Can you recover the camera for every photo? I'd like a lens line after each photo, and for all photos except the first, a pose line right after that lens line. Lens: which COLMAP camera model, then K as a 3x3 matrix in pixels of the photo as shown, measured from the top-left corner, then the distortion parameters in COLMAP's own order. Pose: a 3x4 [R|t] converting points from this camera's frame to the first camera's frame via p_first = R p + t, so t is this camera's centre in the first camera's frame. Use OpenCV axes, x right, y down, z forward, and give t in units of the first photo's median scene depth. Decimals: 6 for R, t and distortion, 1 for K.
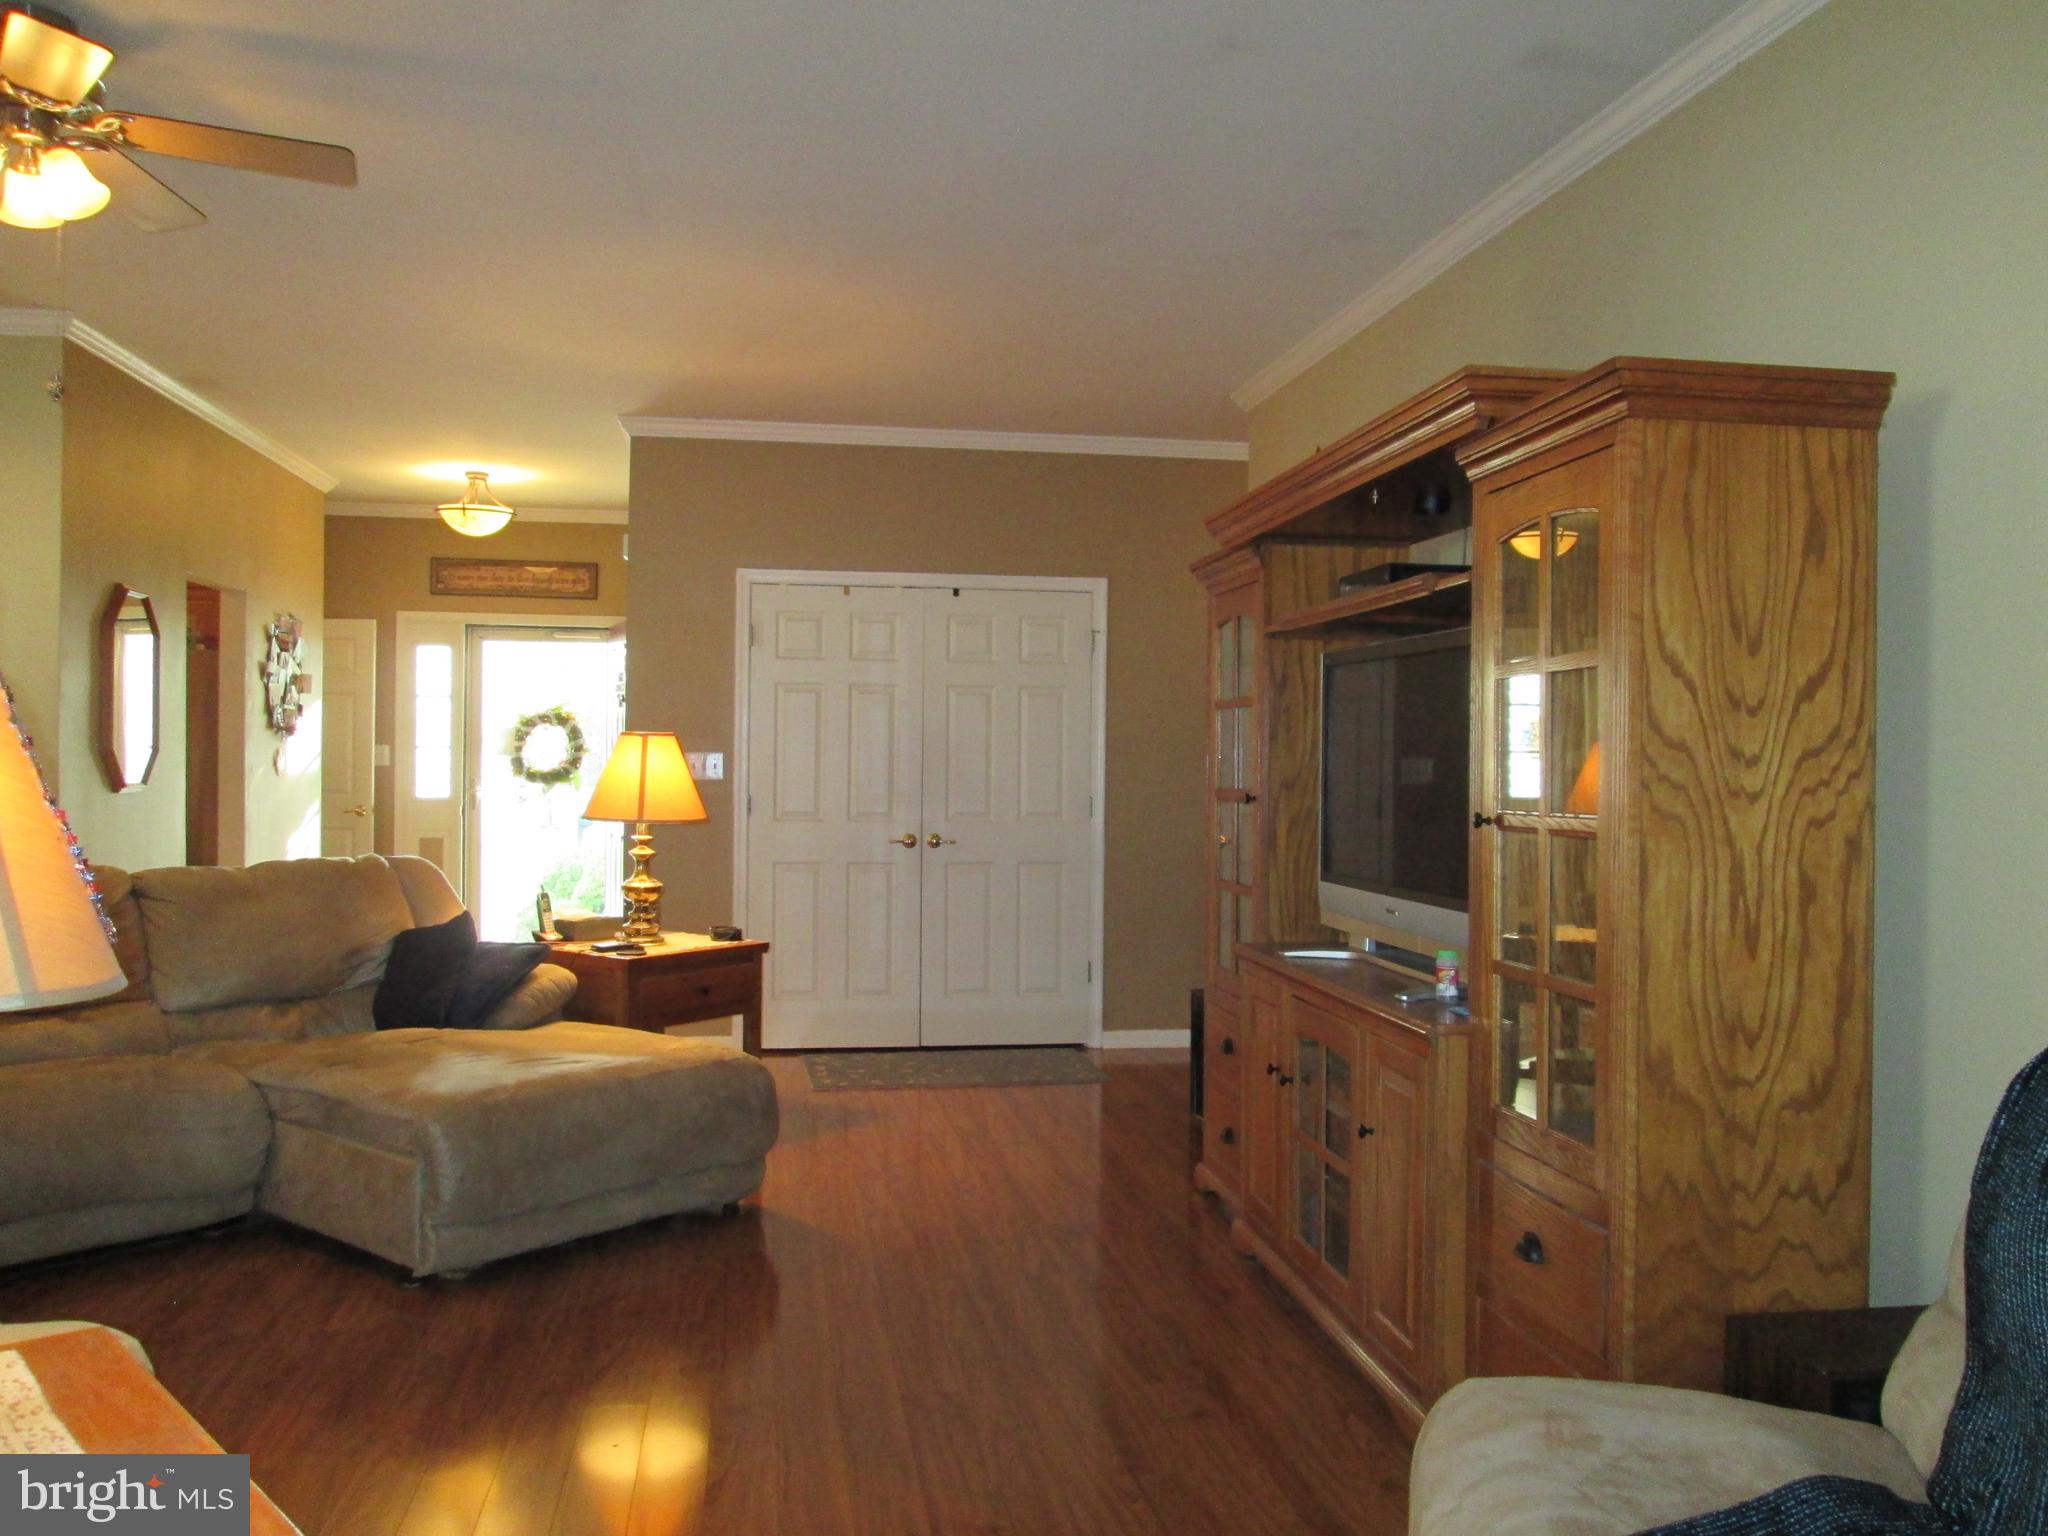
lens RADIAL K [[1651.0, 0, 1024.0], [0, 1651.0, 768.0], [0, 0, 1]] dist [-0.068628, 0.036386]
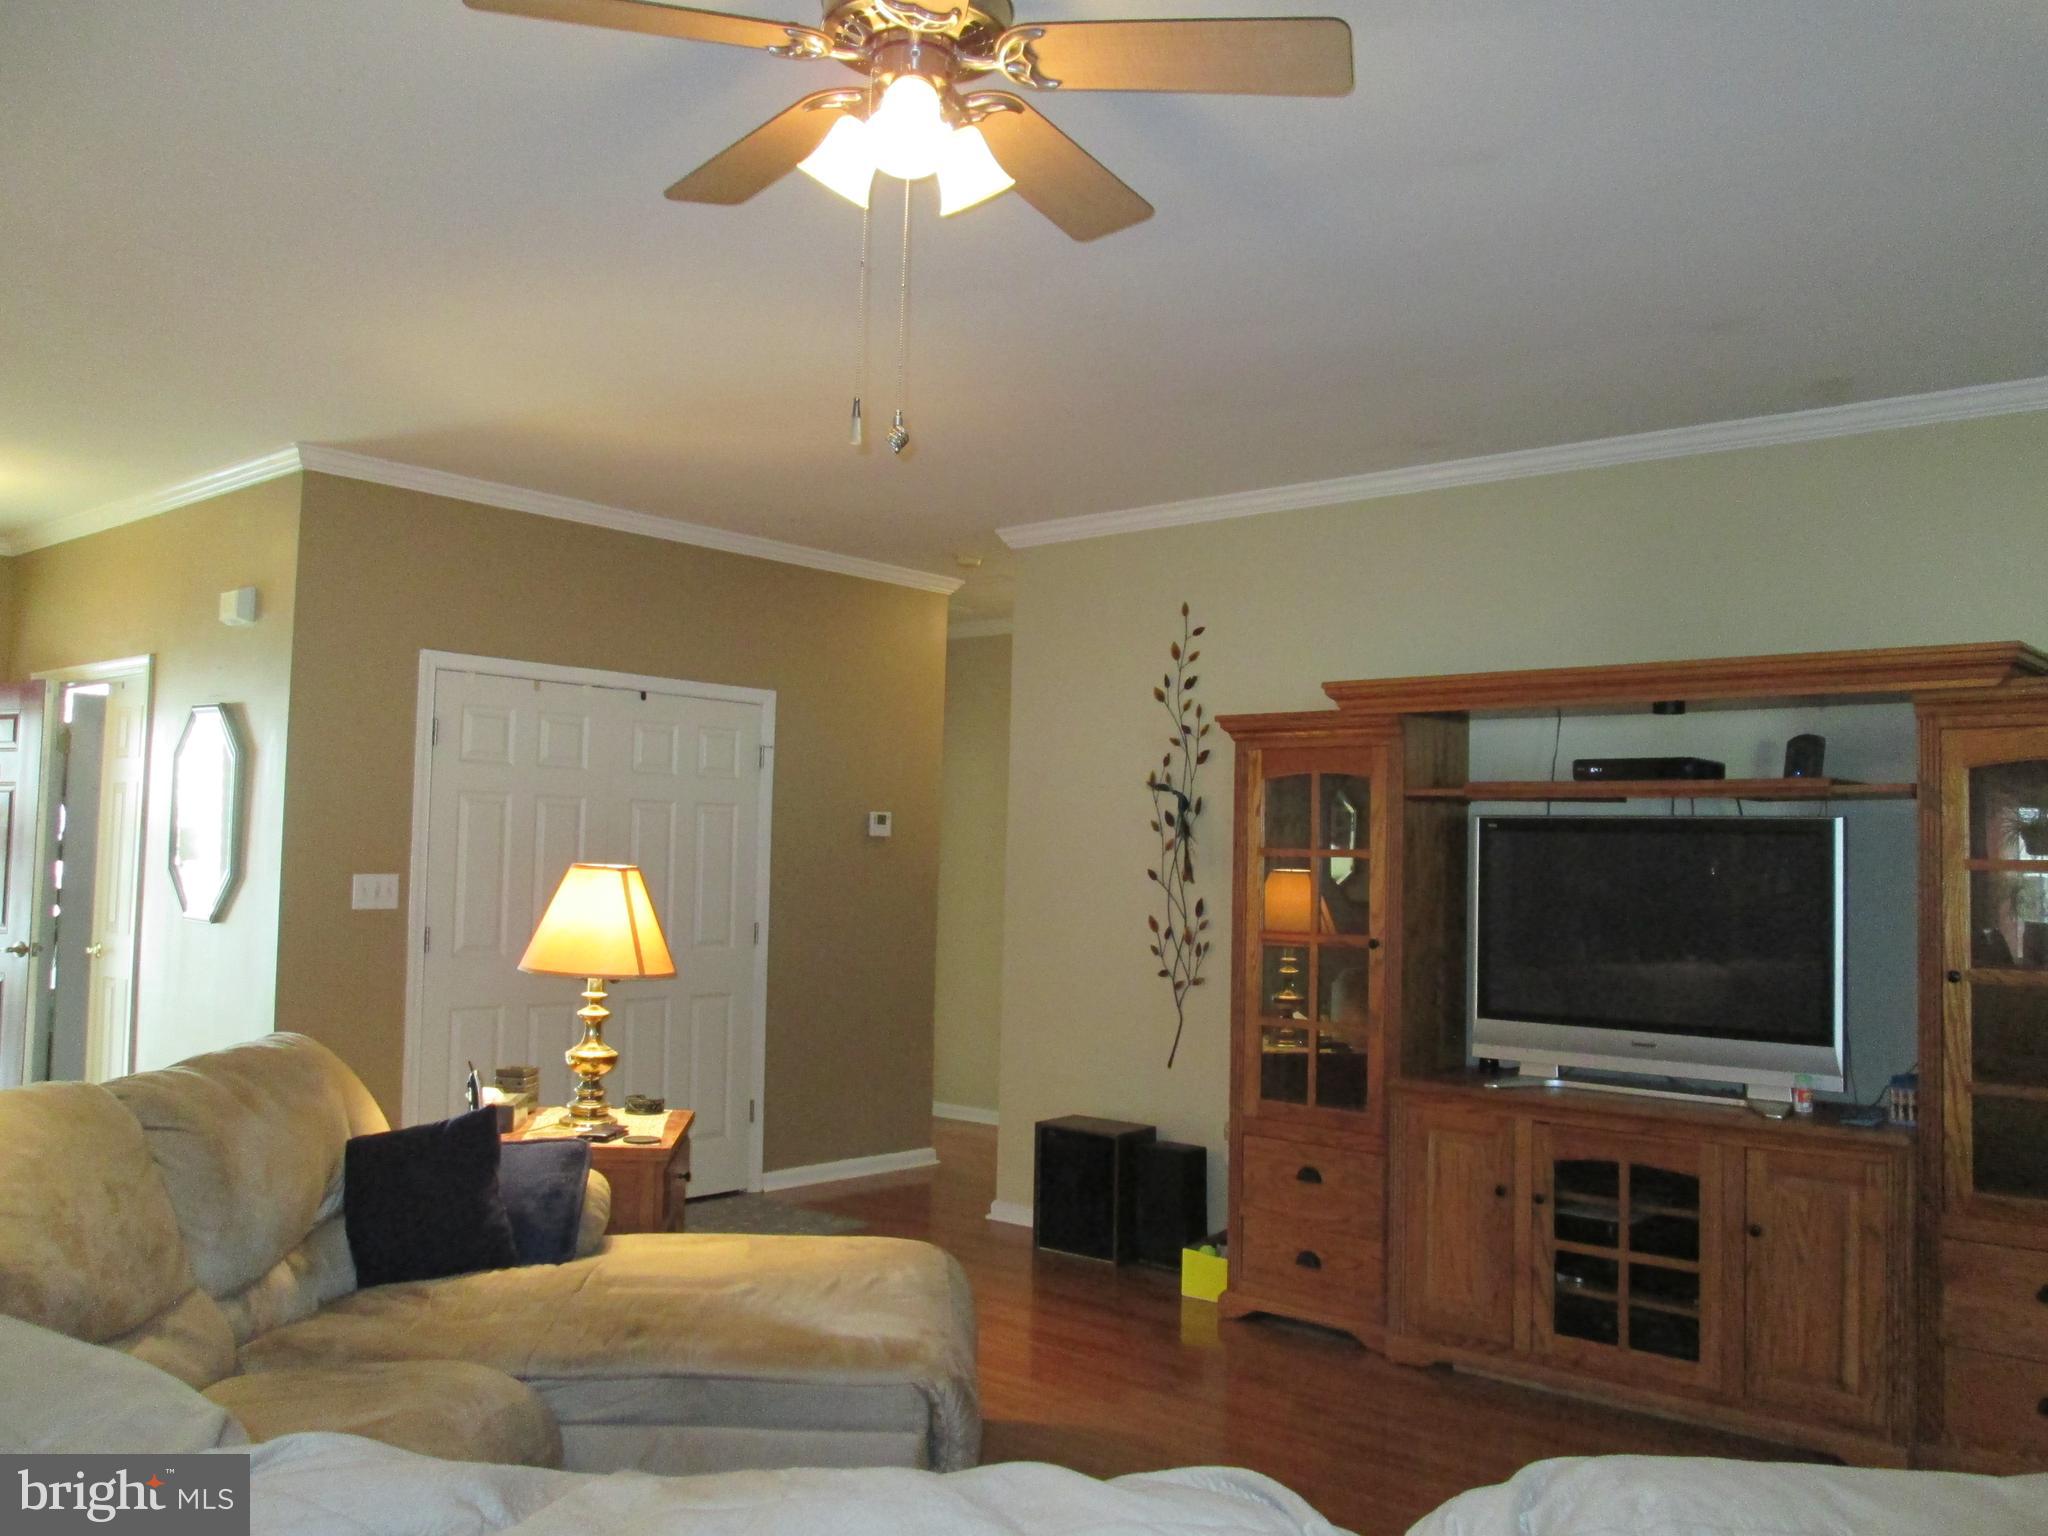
lens RADIAL K [[1651.0, 0, 1024.0], [0, 1651.0, 768.0], [0, 0, 1]] dist [-0.068628, 0.036386]
pose [[0.777039, 0.044532, 0.627876, -0.439231], [-0.013282, 0.998432, -0.054377, -0.021485], [-0.629313, 0.033913, 0.776412, 0.178649]]
